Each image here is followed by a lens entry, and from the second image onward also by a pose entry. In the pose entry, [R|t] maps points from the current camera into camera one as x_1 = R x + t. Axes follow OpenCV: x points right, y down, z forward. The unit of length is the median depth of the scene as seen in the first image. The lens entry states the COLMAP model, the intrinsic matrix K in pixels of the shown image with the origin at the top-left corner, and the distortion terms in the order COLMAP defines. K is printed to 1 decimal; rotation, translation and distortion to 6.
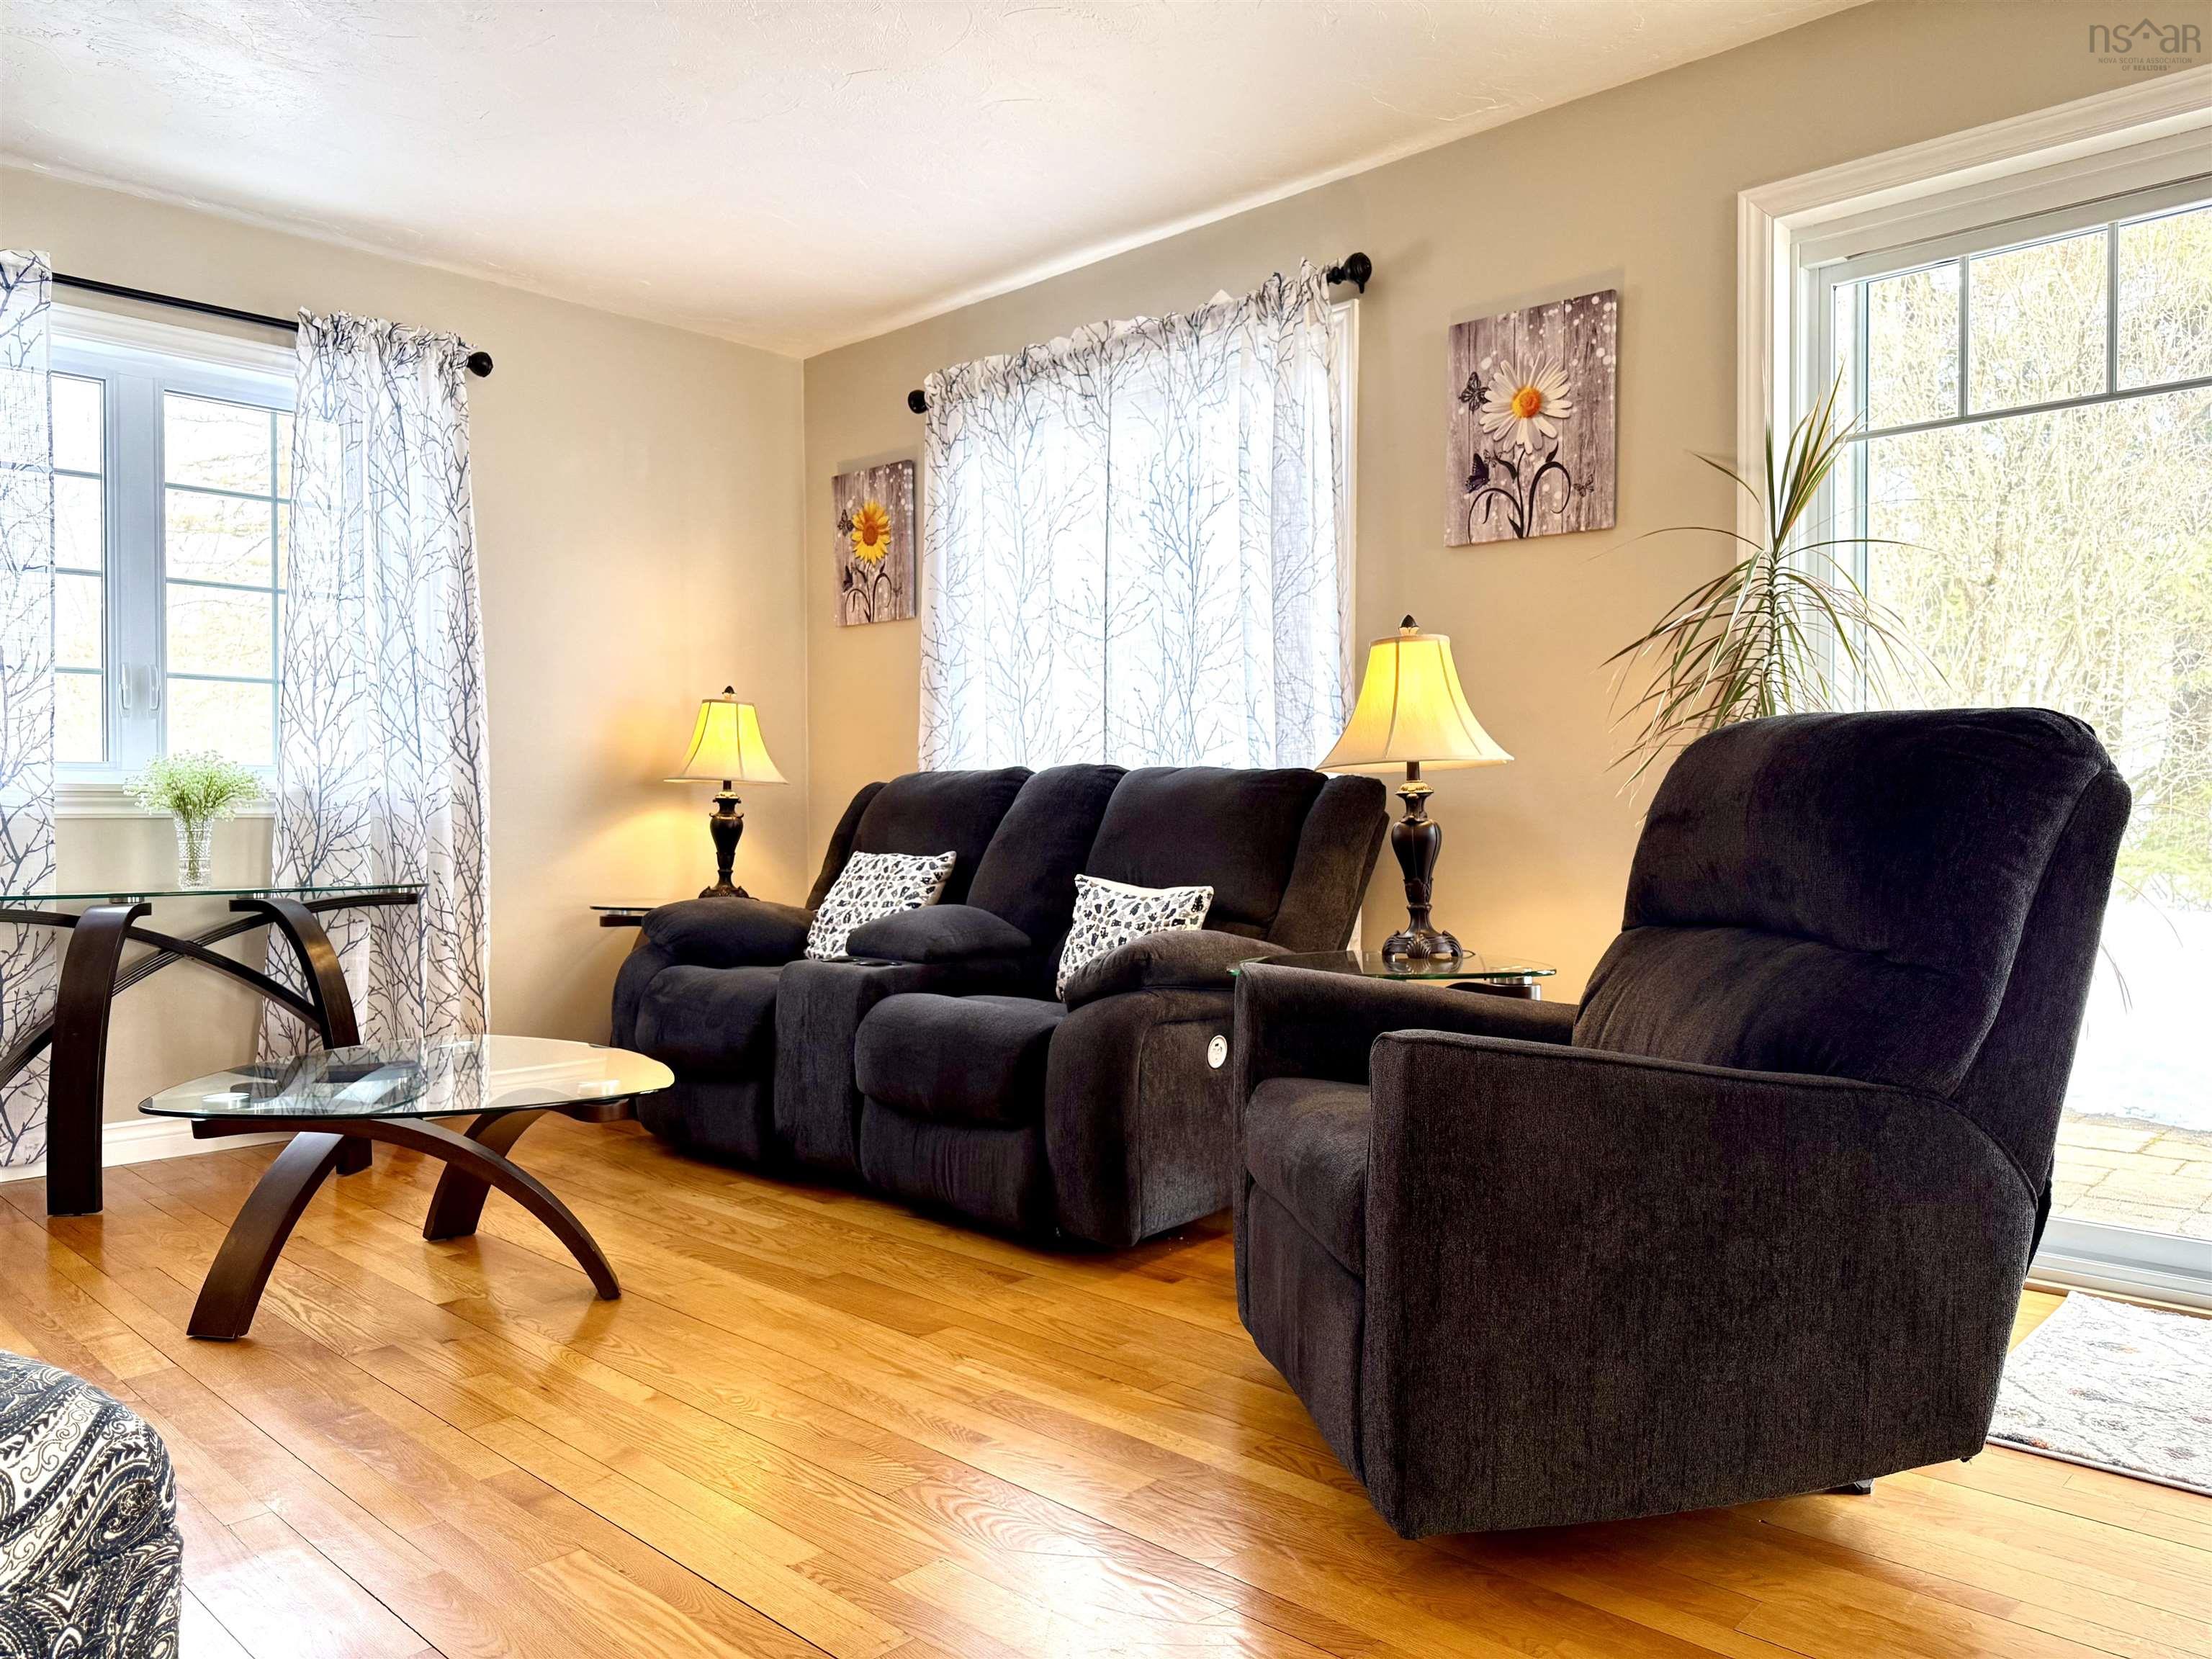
lens RADIAL K [[1552.9, 0, 1112.7], [0, 1552.9, 831.1], [0, 0, 1]] dist [0.103391, -0.157895]
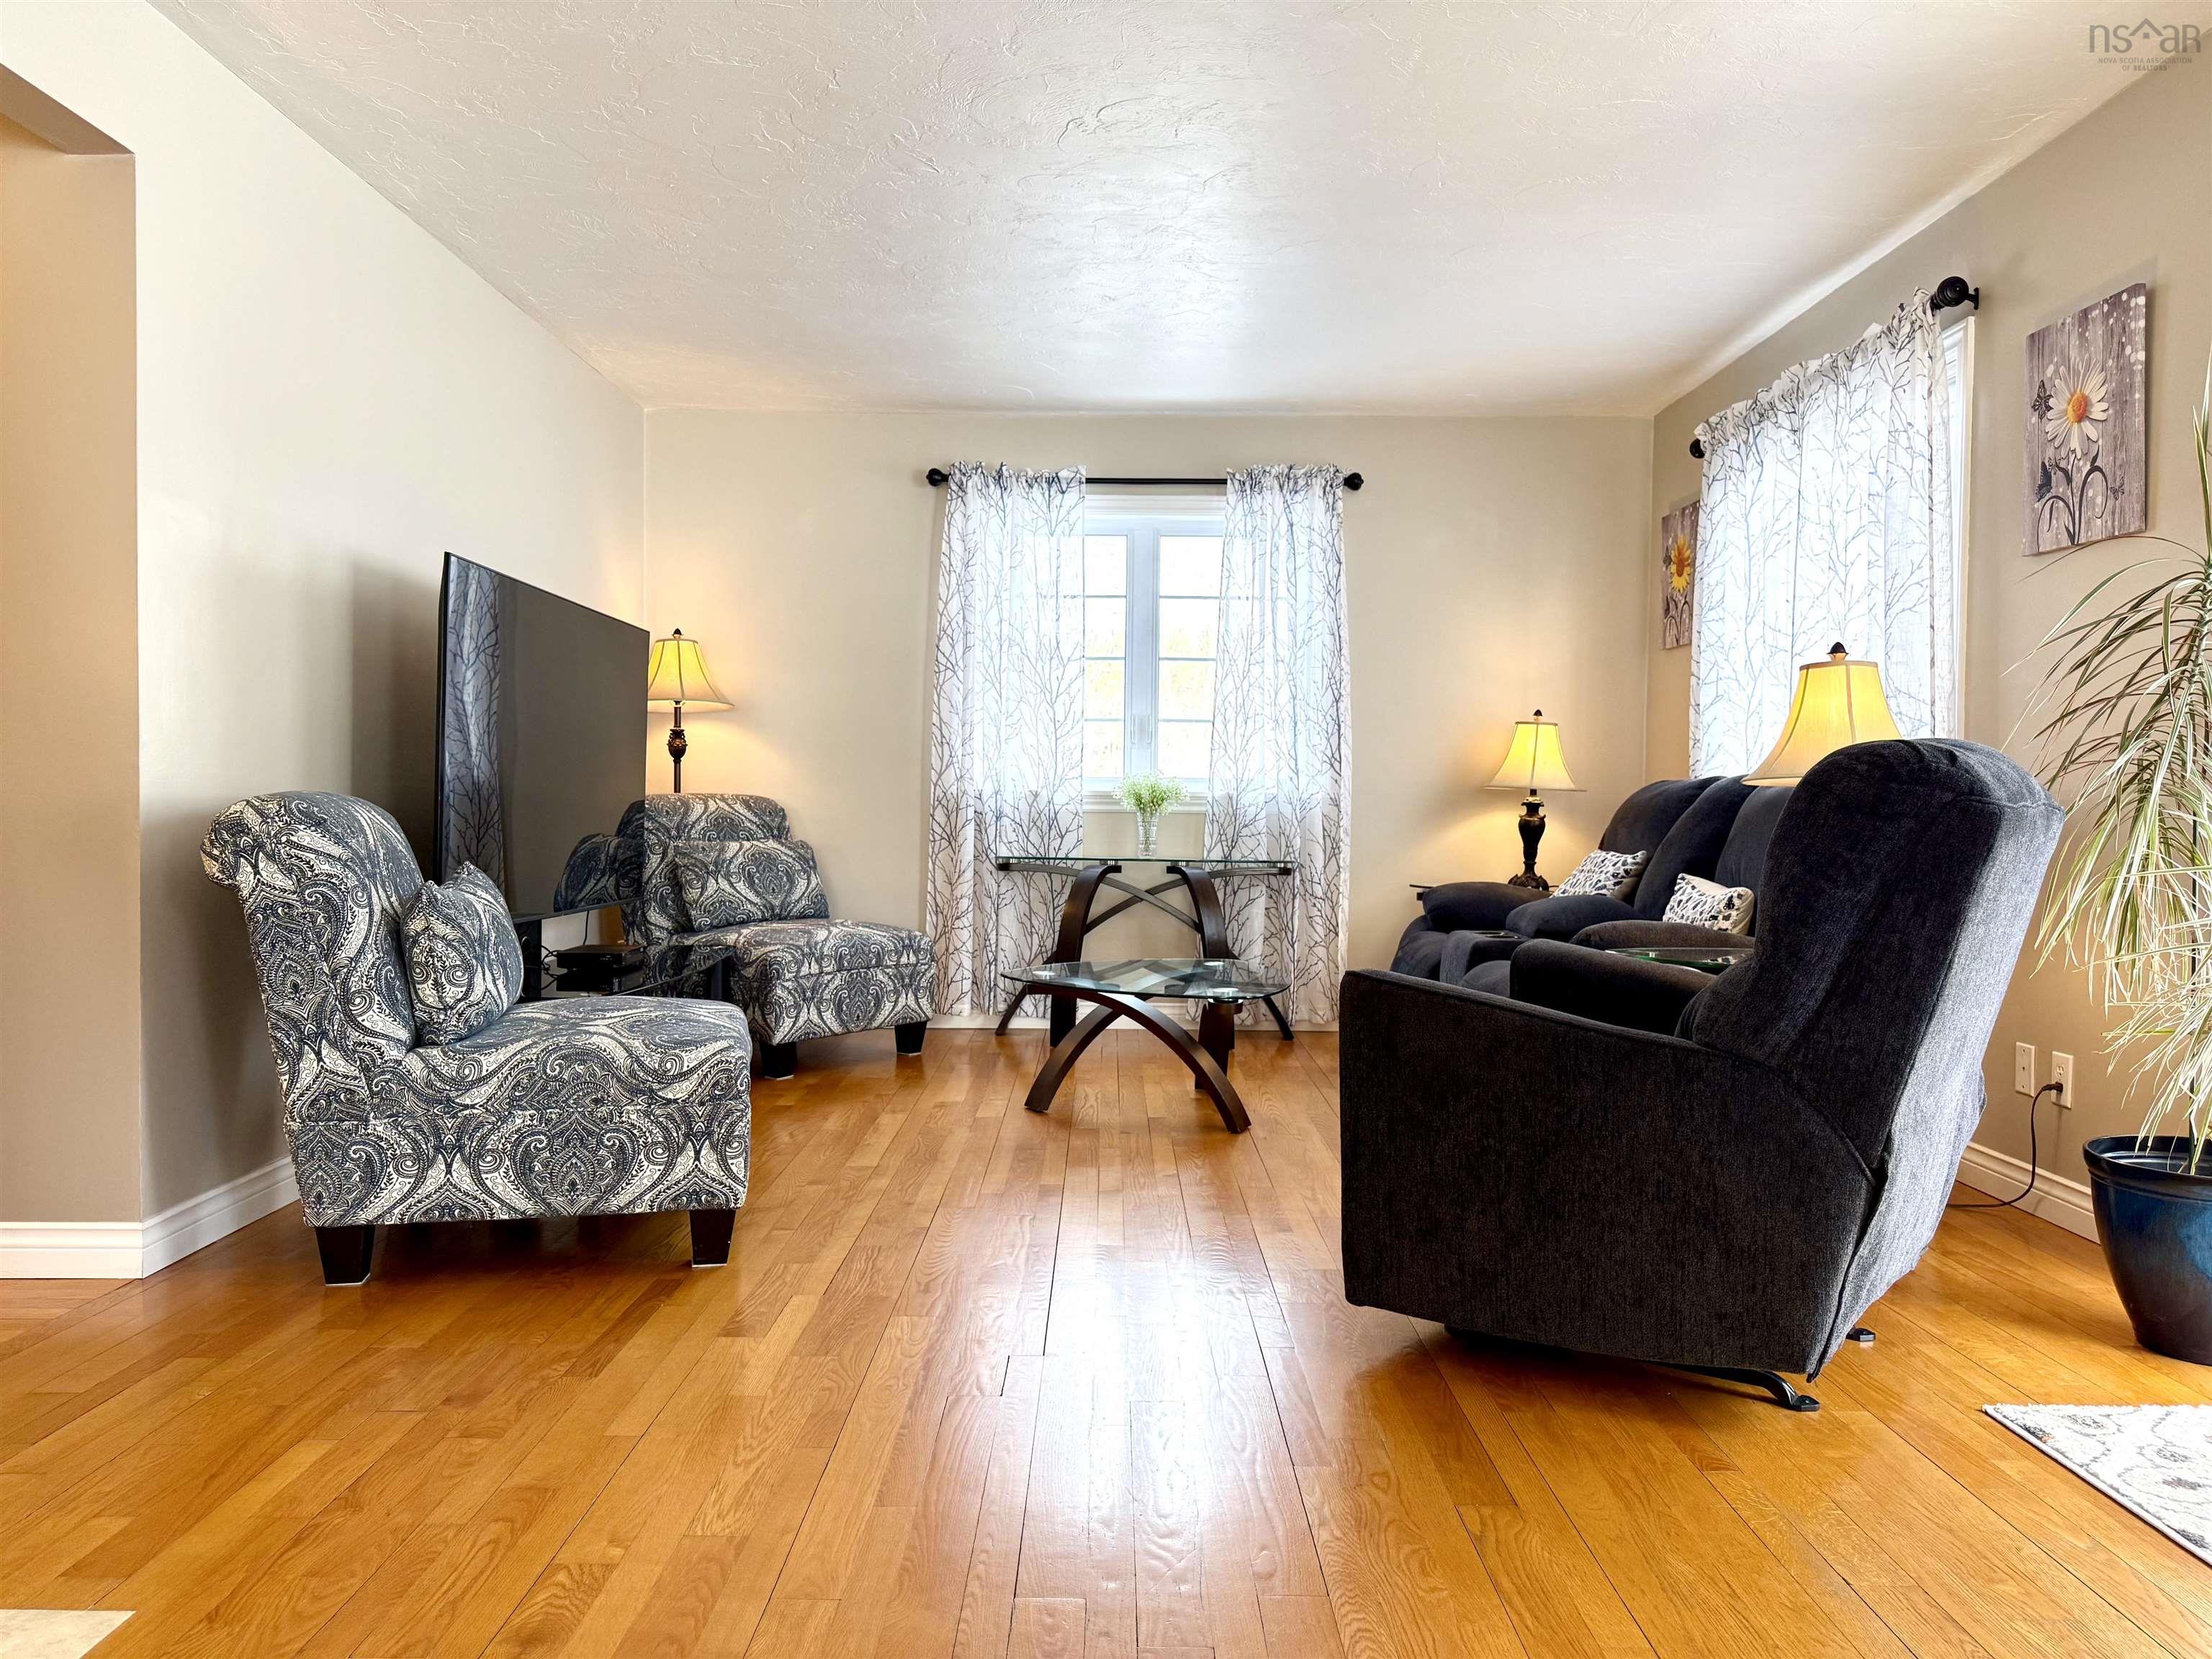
lens RADIAL K [[1584.2, 0, 1101.9], [0, 1584.2, 837.5], [0, 0, 1]] dist [0.006980, -0.017684]
pose [[0.681493, 0.026178, -0.731356, 0.527814], [-0.020507, 0.999651, 0.016672, -0.008865], [0.731537, 0.003636, 0.681792, -0.102734]]
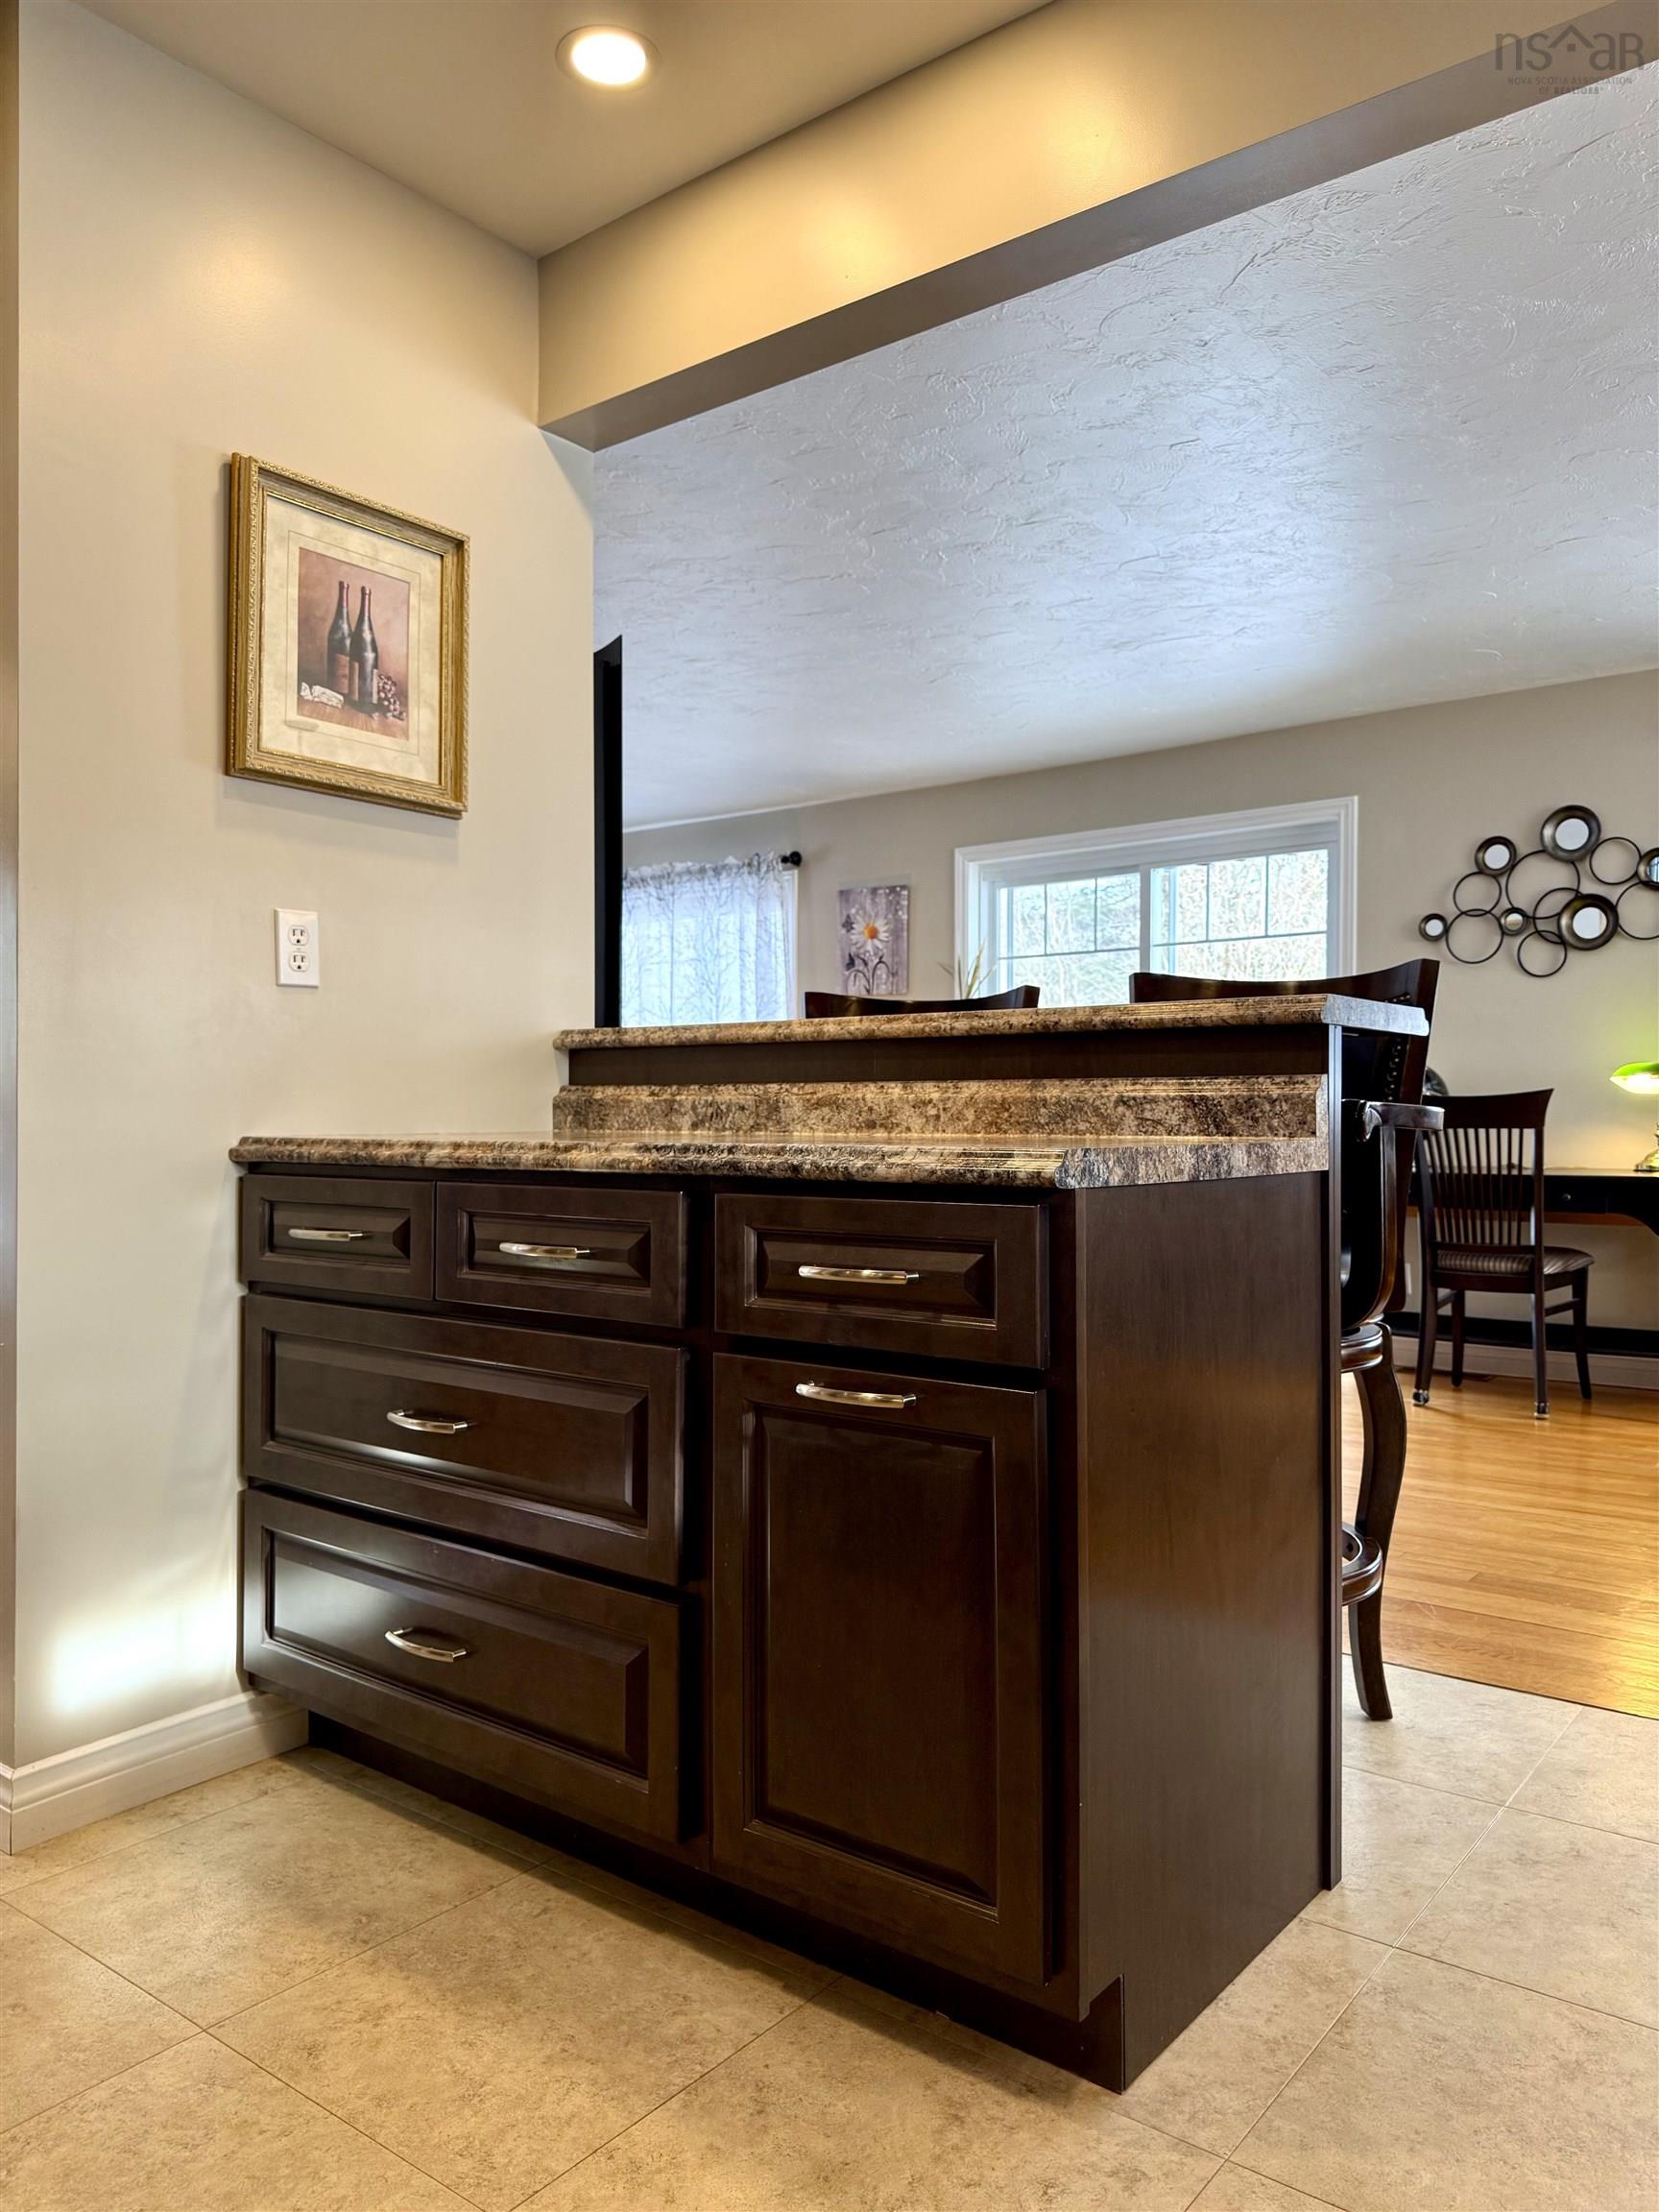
lens RADIAL K [[1584.2, 0, 829.5], [0, 1584.2, 1106.0], [0, 0, 1]] dist [0.006980, -0.017684]
pose [[0.995643, 0.000917, 0.093247, 0.009396], [0.001149, 0.999755, -0.022105, 0.007766], [-0.093244, 0.022115, 0.995398, -1.015476]]
